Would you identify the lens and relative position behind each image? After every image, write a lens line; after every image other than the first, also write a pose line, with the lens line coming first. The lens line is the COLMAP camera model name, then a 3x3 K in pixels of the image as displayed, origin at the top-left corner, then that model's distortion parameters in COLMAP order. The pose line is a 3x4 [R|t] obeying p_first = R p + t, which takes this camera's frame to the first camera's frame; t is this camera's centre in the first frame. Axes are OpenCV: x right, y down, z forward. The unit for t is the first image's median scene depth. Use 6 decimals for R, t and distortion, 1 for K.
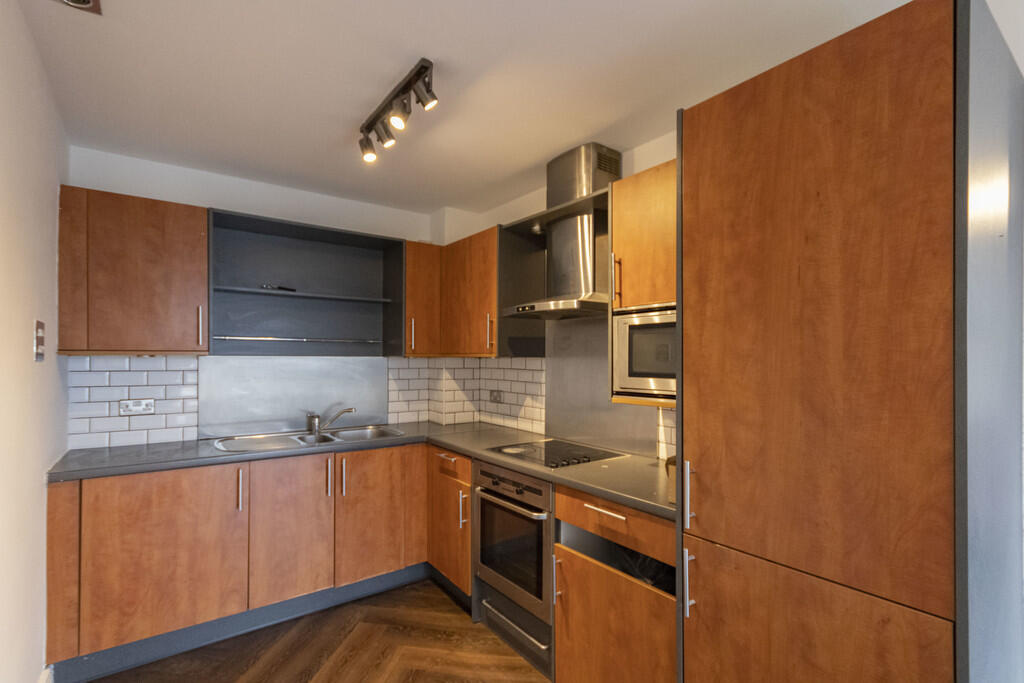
lens RADIAL K [[470.1, 0, 508.3], [0, 470.1, 351.4], [0, 0, 1]] dist [0.009685, -0.000441]
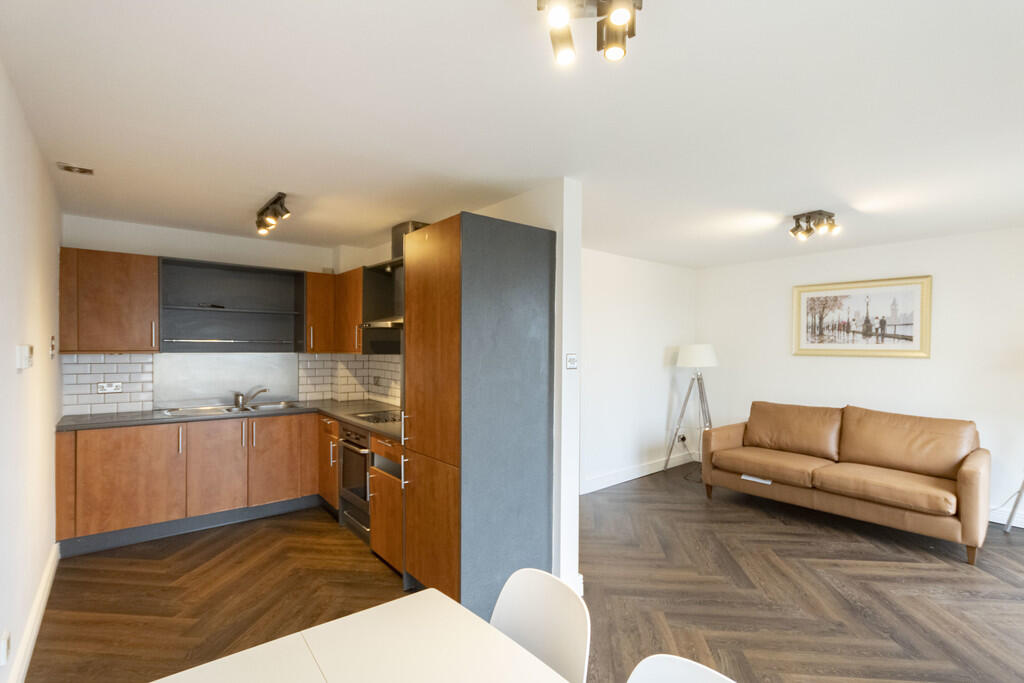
lens RADIAL K [[470.1, 0, 517.5], [0, 470.1, 344.6], [0, 0, 1]] dist [0.009685, -0.000441]
pose [[0.998208, 0.005299, 0.059602, 0.427206], [-0.006059, 0.999902, 0.012592, -0.046600], [-0.059529, -0.012931, 0.998143, -0.590289]]
